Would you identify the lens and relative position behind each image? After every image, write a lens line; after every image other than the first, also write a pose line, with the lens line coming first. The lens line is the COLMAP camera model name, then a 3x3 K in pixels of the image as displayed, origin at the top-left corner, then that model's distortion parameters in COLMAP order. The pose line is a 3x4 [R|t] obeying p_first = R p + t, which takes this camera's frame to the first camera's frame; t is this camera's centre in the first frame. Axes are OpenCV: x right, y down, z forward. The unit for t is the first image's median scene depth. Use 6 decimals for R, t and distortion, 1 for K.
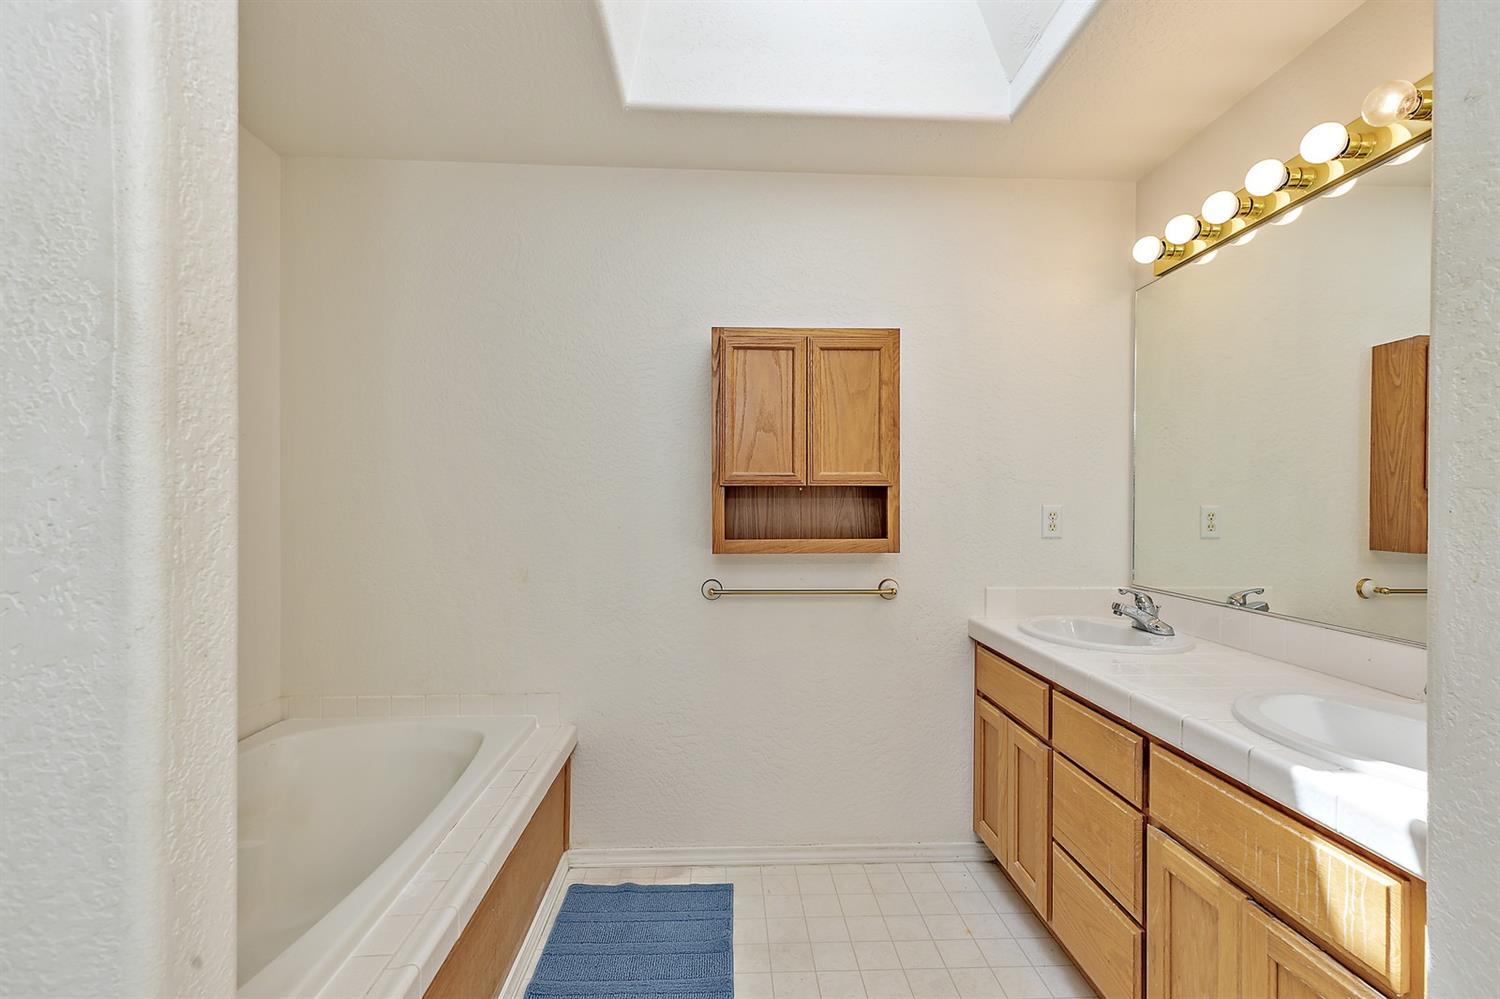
lens RADIAL K [[689.5, 0, 816.3], [0, 689.5, 498.8], [0, 0, 1]] dist [0.001952, -0.000008]
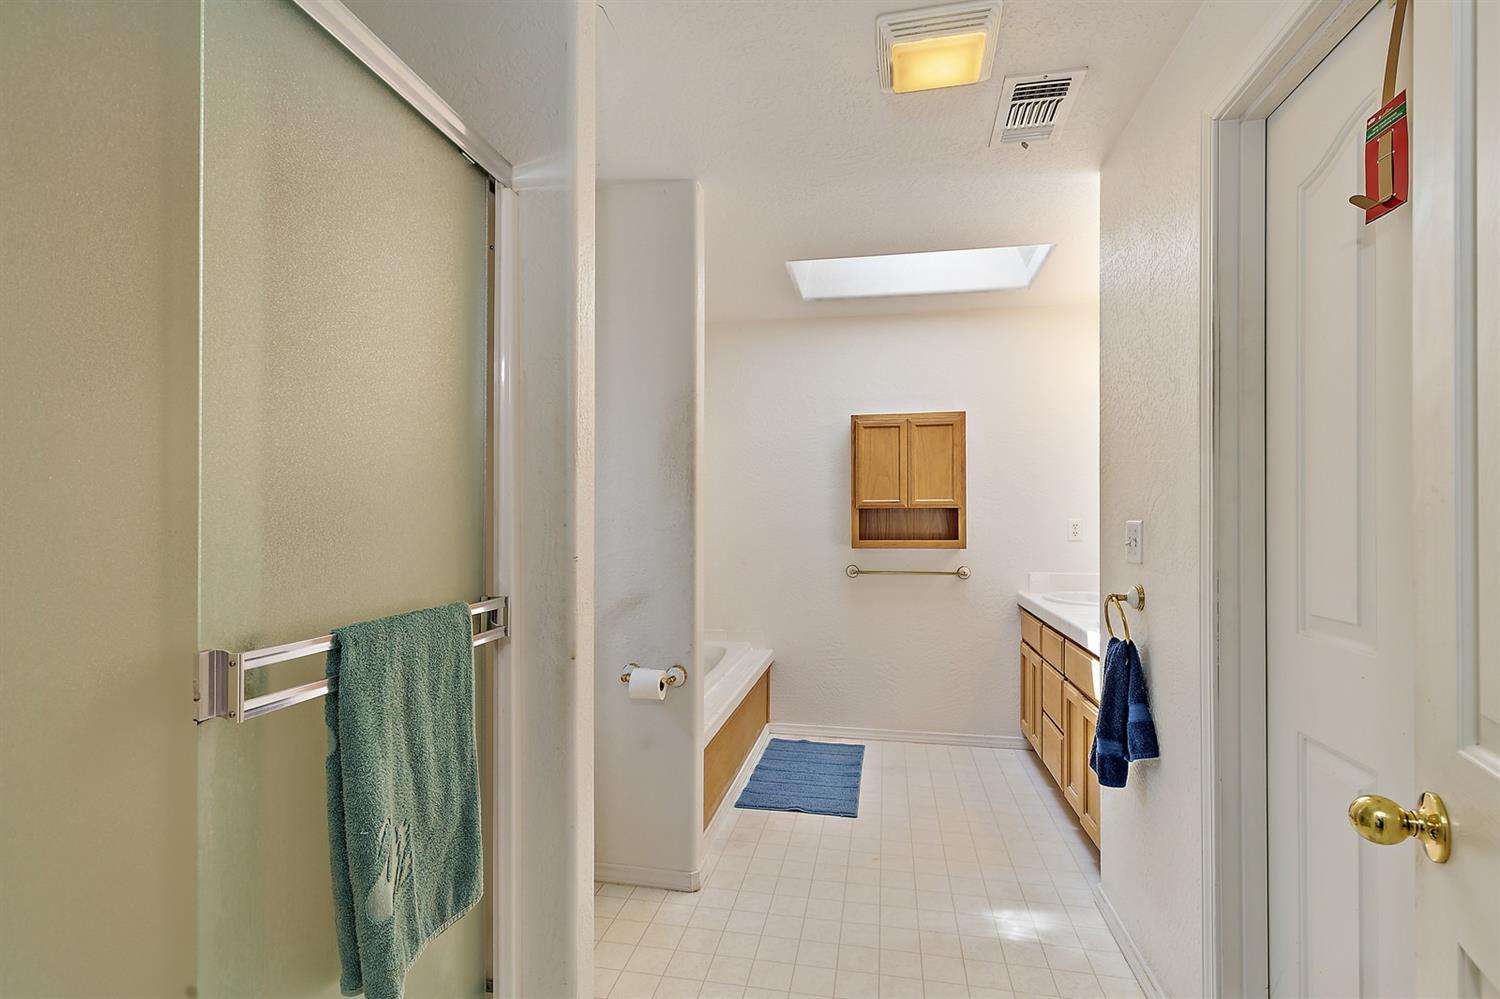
lens RADIAL K [[689.5, 0, 751.3], [0, 689.5, 508.3], [0, 0, 1]] dist [0.001952, -0.000008]
pose [[0.948108, -0.004214, -0.317920, 0.157085], [0.001465, 0.999959, -0.008887, -0.003490], [0.317945, 0.007960, 0.948076, -0.701570]]
